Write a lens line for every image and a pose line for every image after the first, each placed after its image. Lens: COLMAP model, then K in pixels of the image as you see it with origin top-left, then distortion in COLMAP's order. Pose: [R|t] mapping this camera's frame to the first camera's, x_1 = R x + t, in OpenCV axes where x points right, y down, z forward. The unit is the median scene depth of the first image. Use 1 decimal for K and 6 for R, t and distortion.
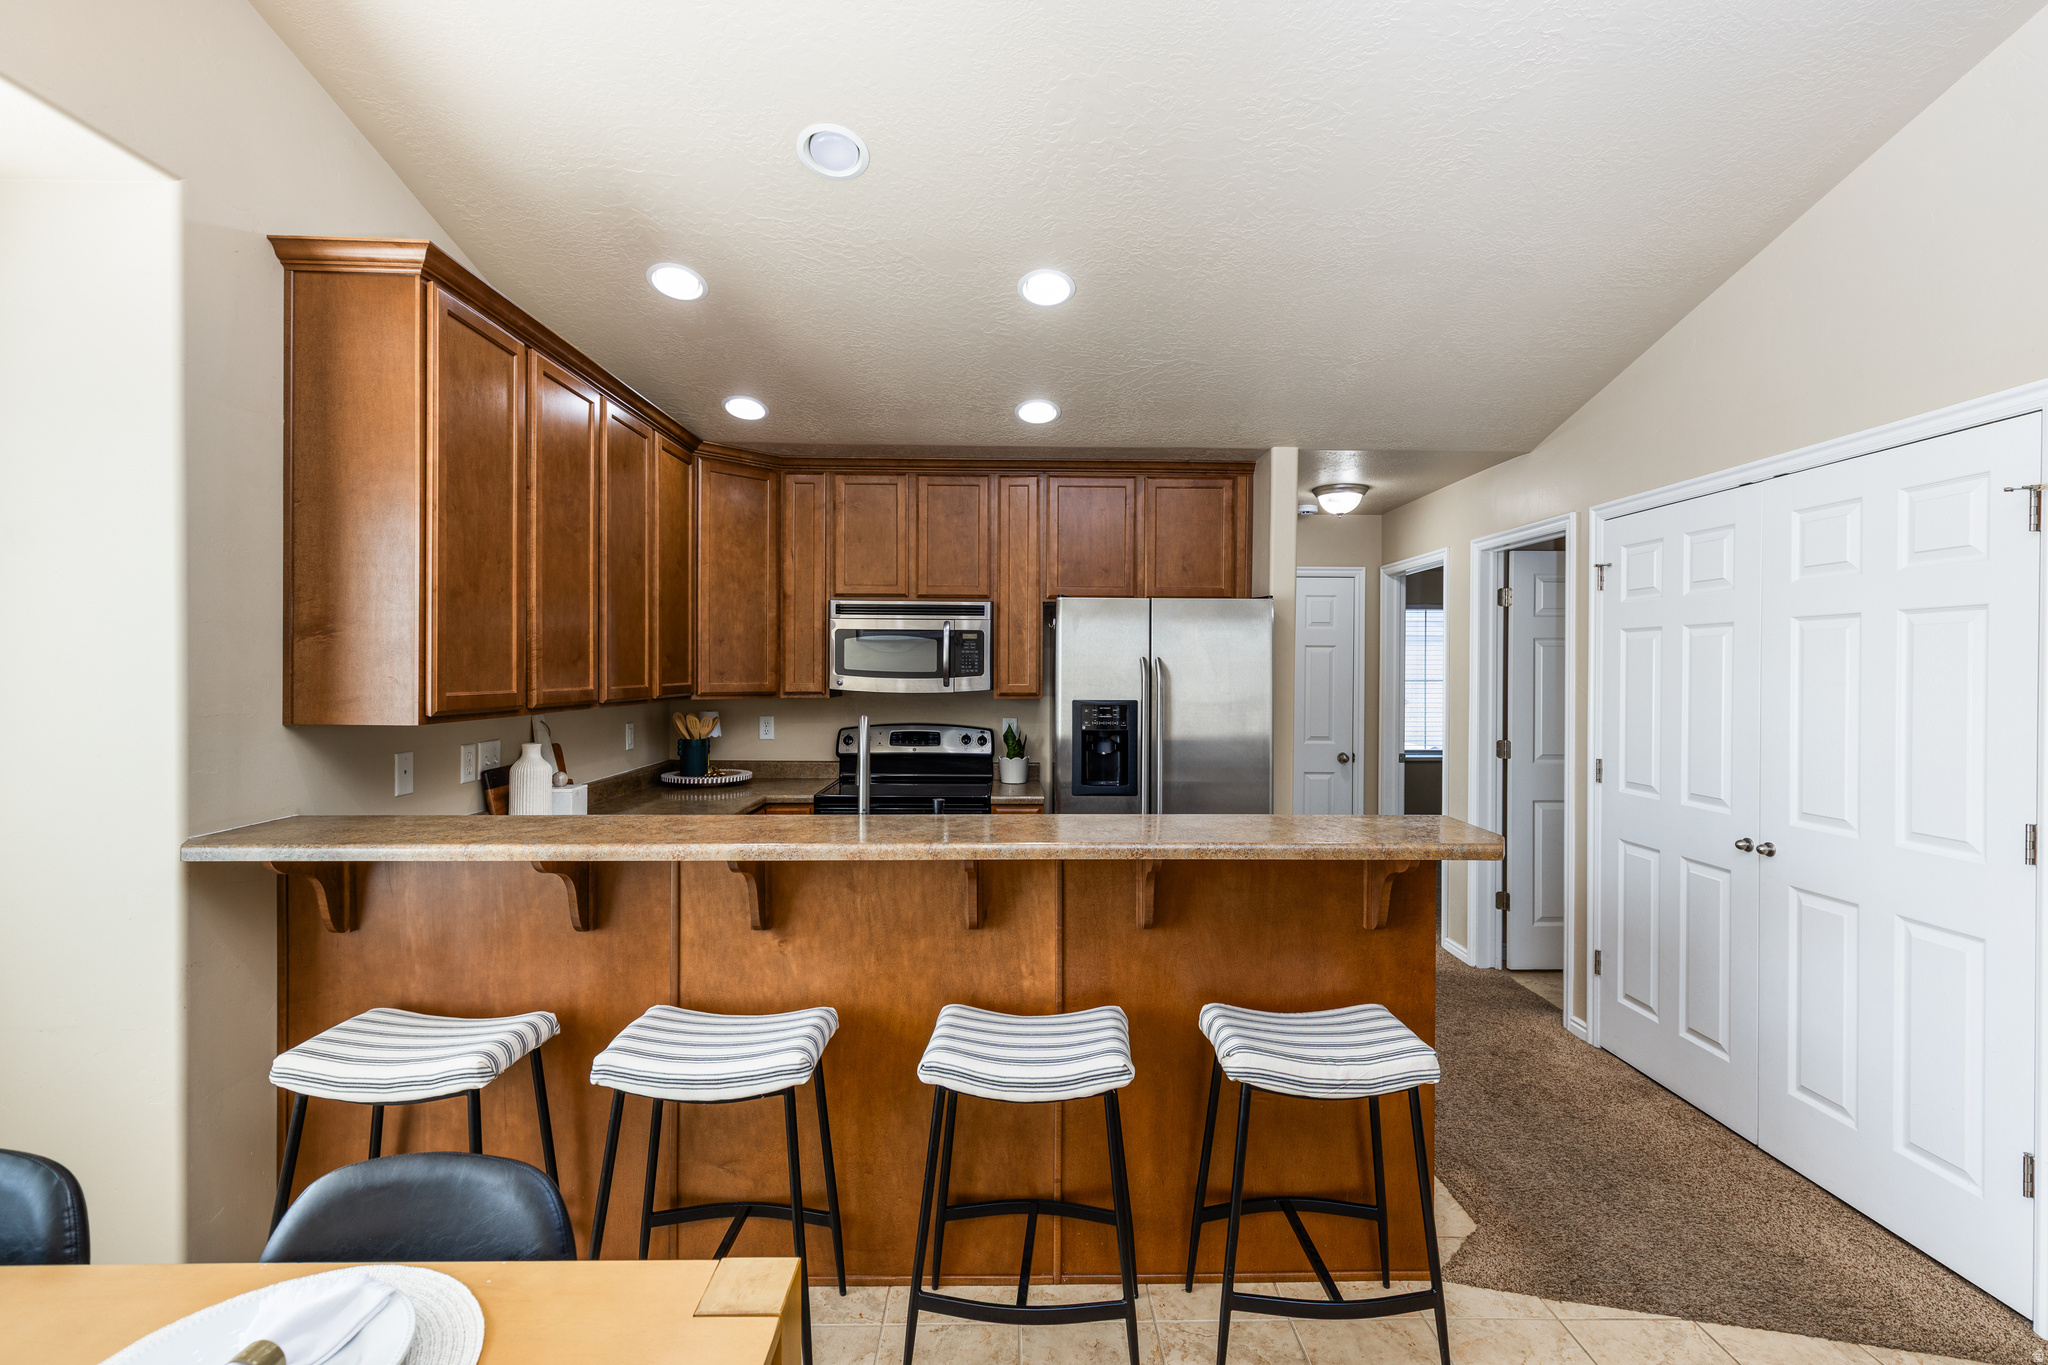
lens RADIAL K [[937.5, 0, 1024.0], [0, 937.5, 682.5], [0, 0, 1]] dist [0.020587, 0.000439]
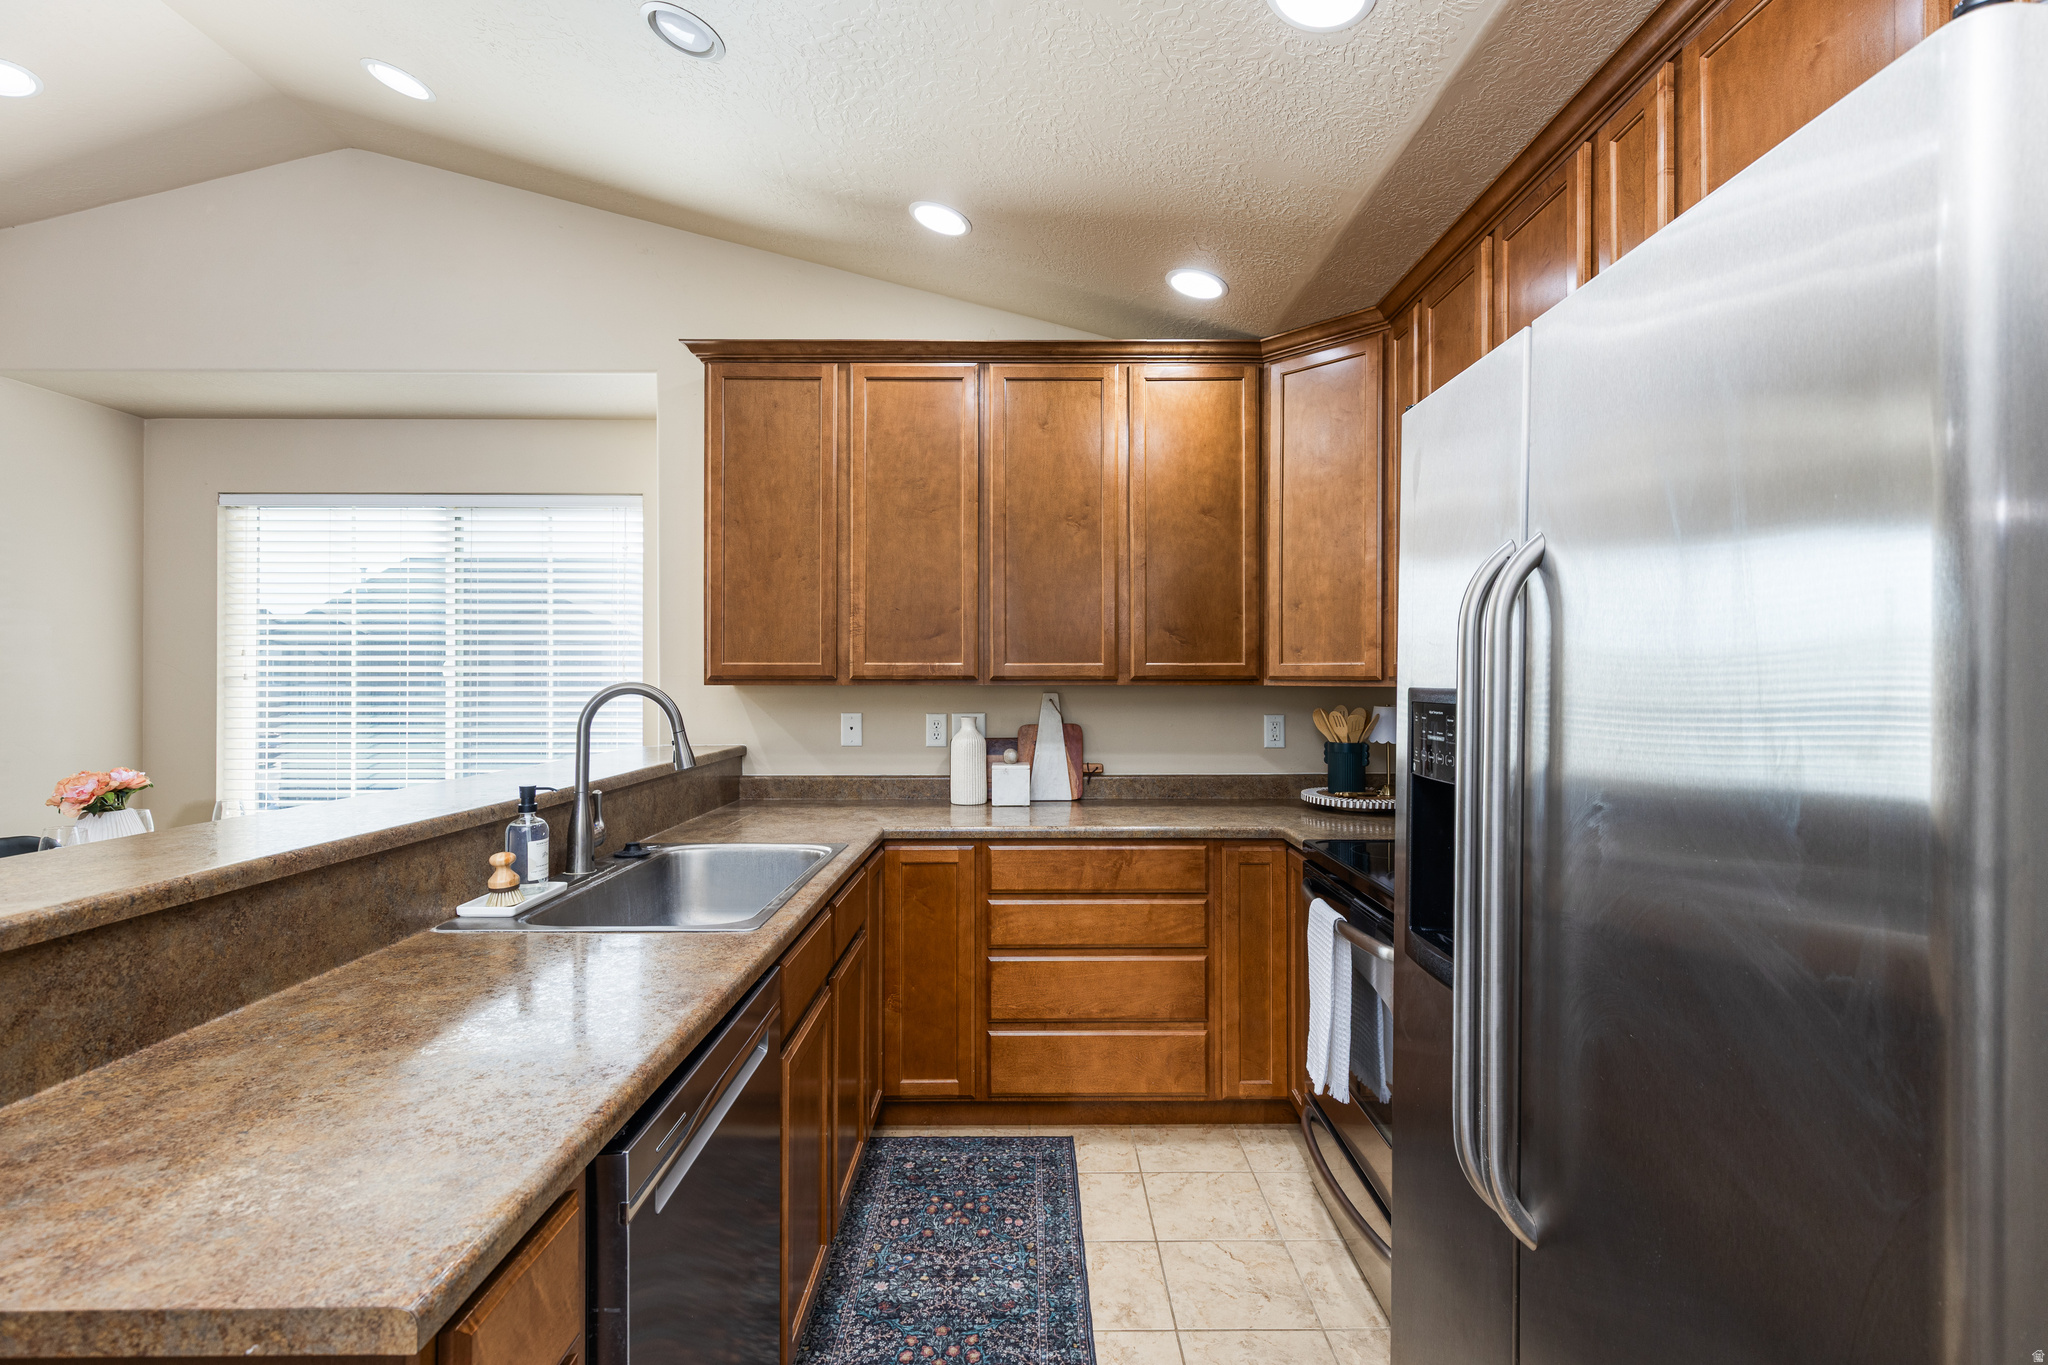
lens RADIAL K [[937.5, 0, 1024.0], [0, 937.5, 682.5], [0, 0, 1]] dist [0.020587, 0.000439]
pose [[-0.011062, 0.001496, -0.999938, 0.386538], [-0.015265, 0.999882, 0.001665, 0.016554], [0.999822, 0.015283, -0.011037, 0.780212]]
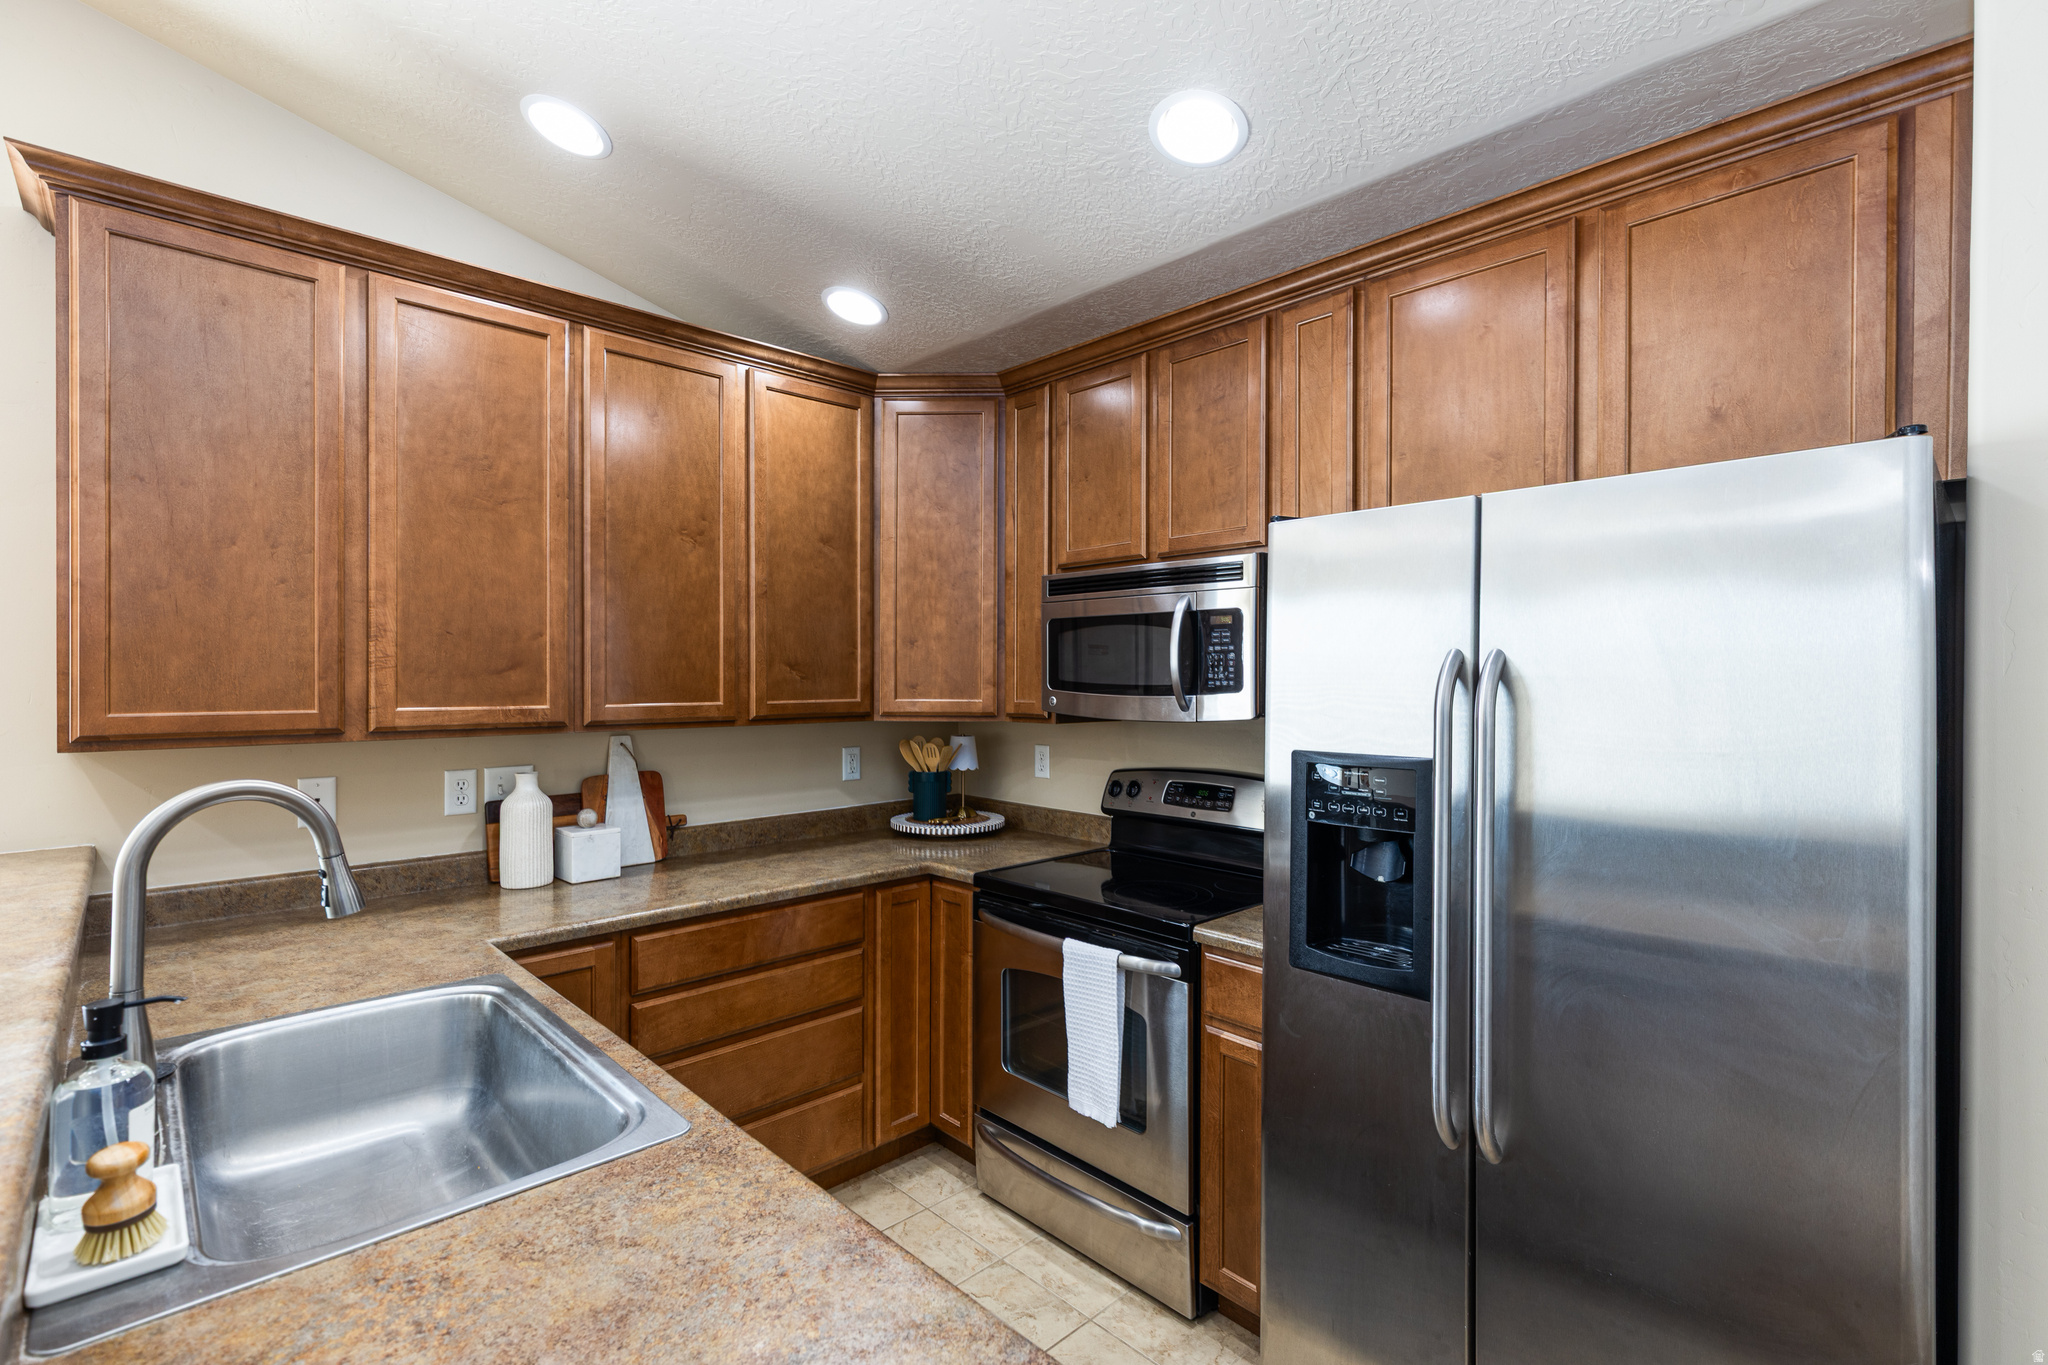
lens RADIAL K [[944.7, 0, 1028.0], [0, 944.7, 690.2], [0, 0, 1]] dist [0.018841, 0.000048]
pose [[0.683300, 0.006223, -0.730111, 0.270971], [-0.007447, 0.999971, 0.001553, -0.008547], [0.730099, 0.004377, 0.683327, 0.547441]]
